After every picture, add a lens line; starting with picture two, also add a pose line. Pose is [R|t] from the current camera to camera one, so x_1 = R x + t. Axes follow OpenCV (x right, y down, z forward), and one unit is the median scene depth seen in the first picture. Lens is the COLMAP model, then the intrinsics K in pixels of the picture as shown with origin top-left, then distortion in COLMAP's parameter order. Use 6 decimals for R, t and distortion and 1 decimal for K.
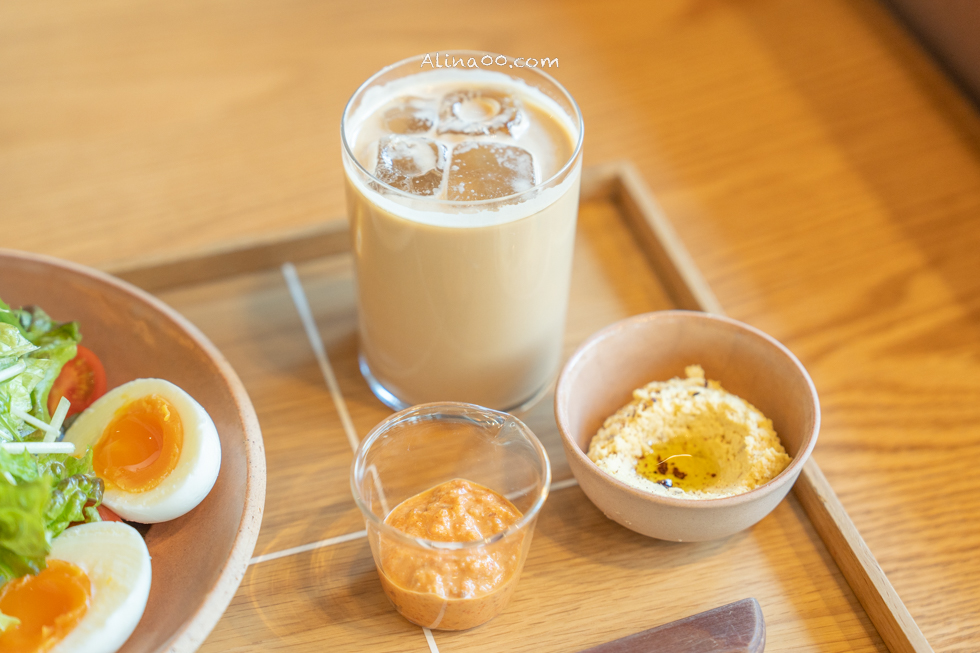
lens RADIAL K [[1985.3, 0, 490.0], [0, 1985.3, 326.5], [0, 0, 1]] dist [0.312361, 0.109361]
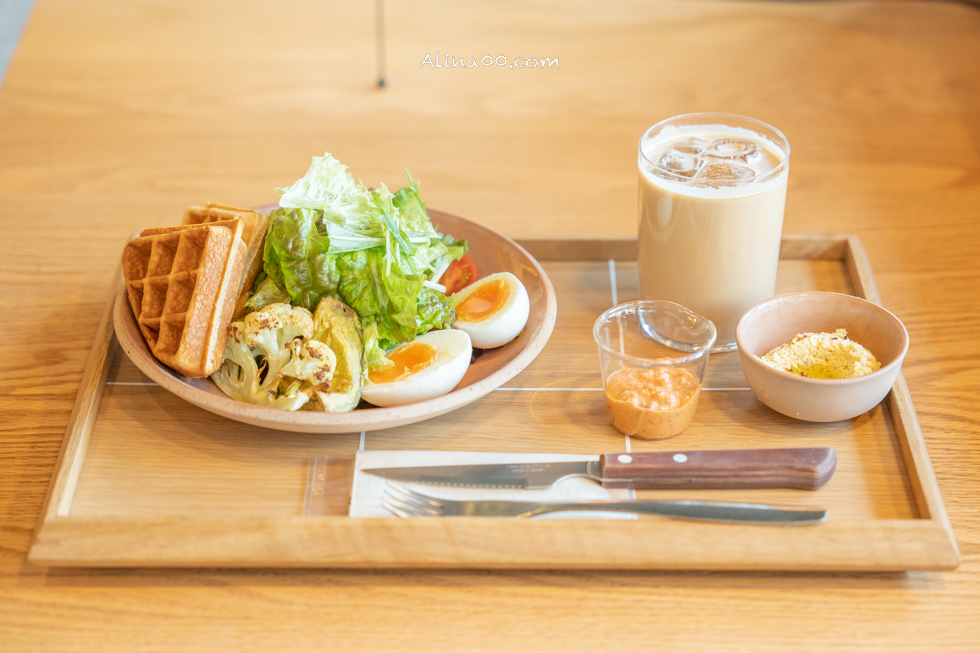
lens RADIAL K [[1985.3, 0, 490.0], [0, 1985.3, 326.5], [0, 0, 1]] dist [0.312361, 0.109361]
pose [[0.949094, 0.159291, -0.271748, 0.272515], [-0.208939, 0.963963, -0.164683, 0.338587], [0.235722, 0.213078, 0.948173, -0.538273]]
